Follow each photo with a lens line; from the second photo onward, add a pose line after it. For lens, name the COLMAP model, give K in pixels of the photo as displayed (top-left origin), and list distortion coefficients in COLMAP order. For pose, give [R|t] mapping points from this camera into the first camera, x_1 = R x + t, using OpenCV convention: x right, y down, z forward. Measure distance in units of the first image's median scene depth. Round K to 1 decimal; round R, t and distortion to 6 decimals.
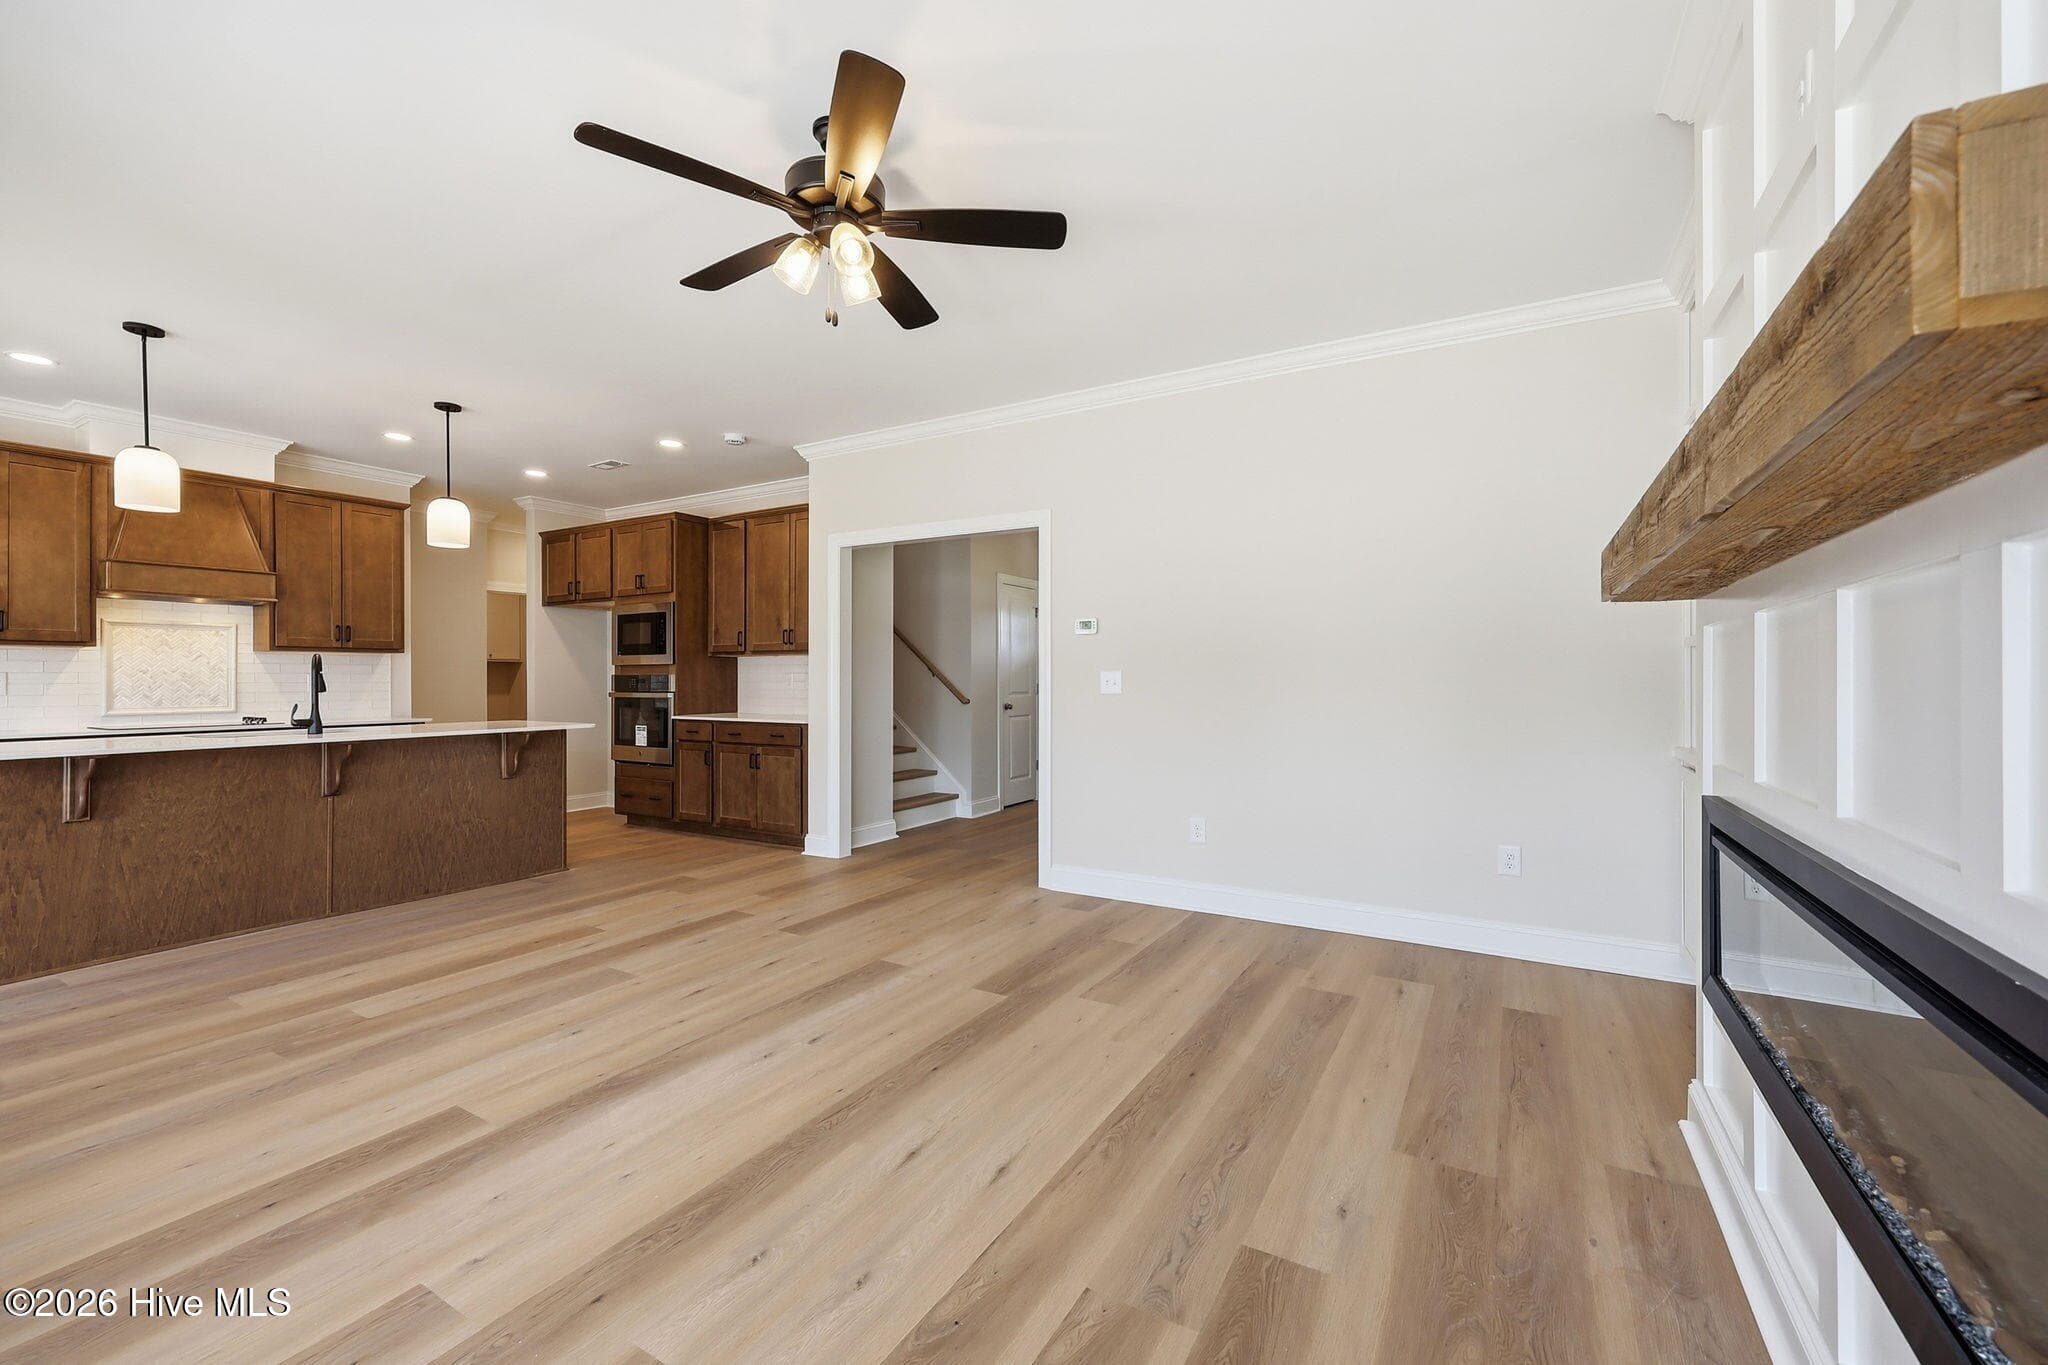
lens RADIAL K [[825.6, 0, 1020.9], [0, 825.6, 684.2], [0, 0, 1]] dist [0.002923, 0.000111]
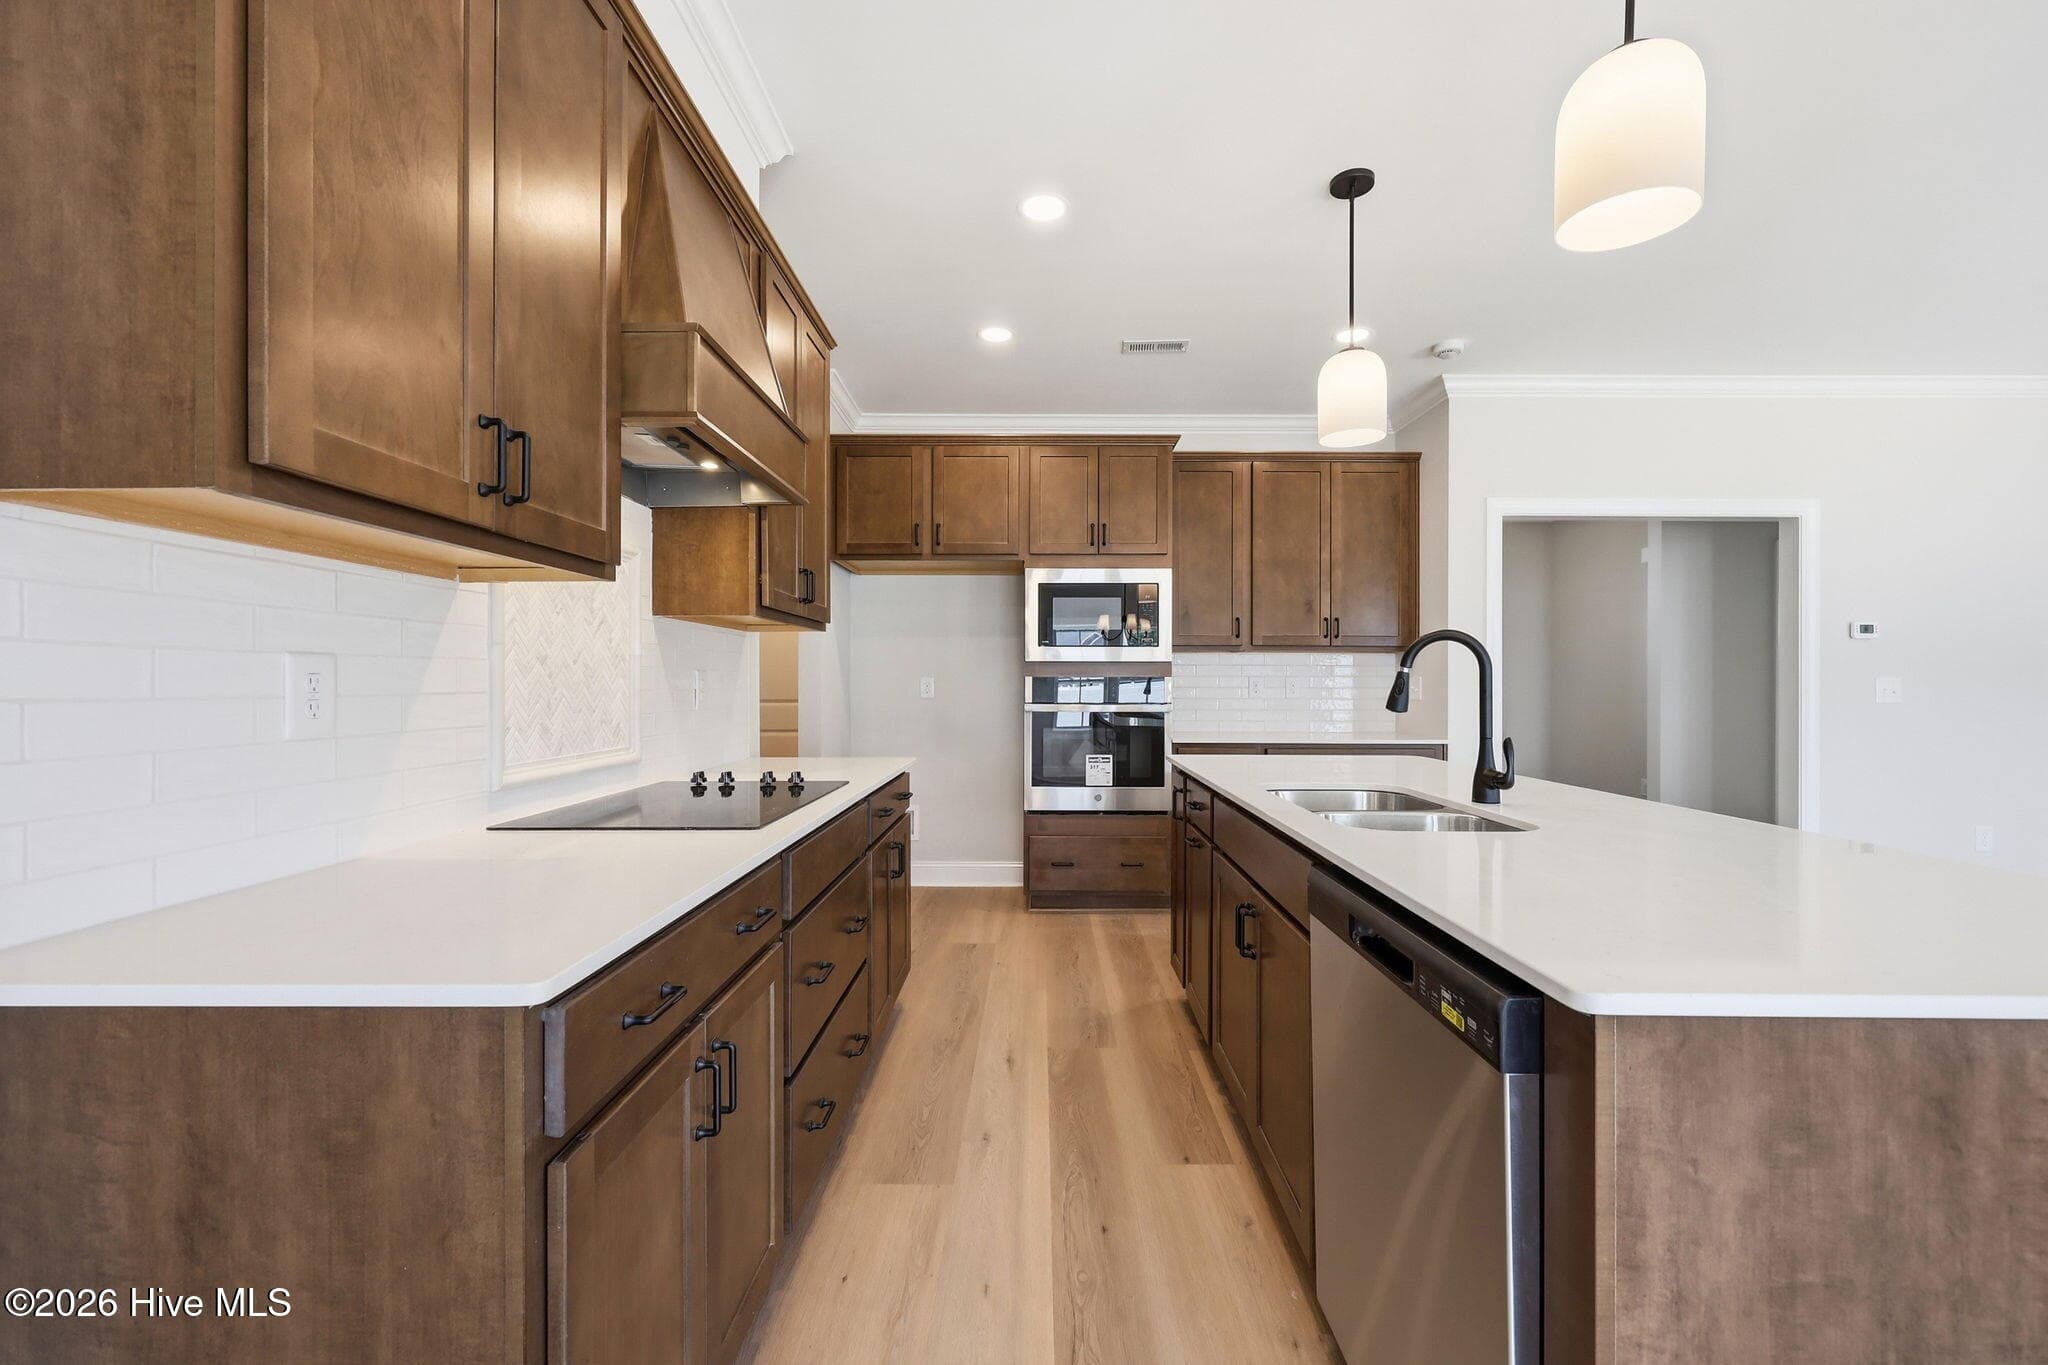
lens RADIAL K [[825.6, 0, 1023.9], [0, 825.6, 679.4], [0, 0, 1]] dist [0.002923, 0.000111]
pose [[0.870188, 0.008223, 0.492652, -0.869866], [-0.001990, 0.999911, -0.013174, -0.000602], [-0.492716, 0.010484, 0.870127, 0.481465]]
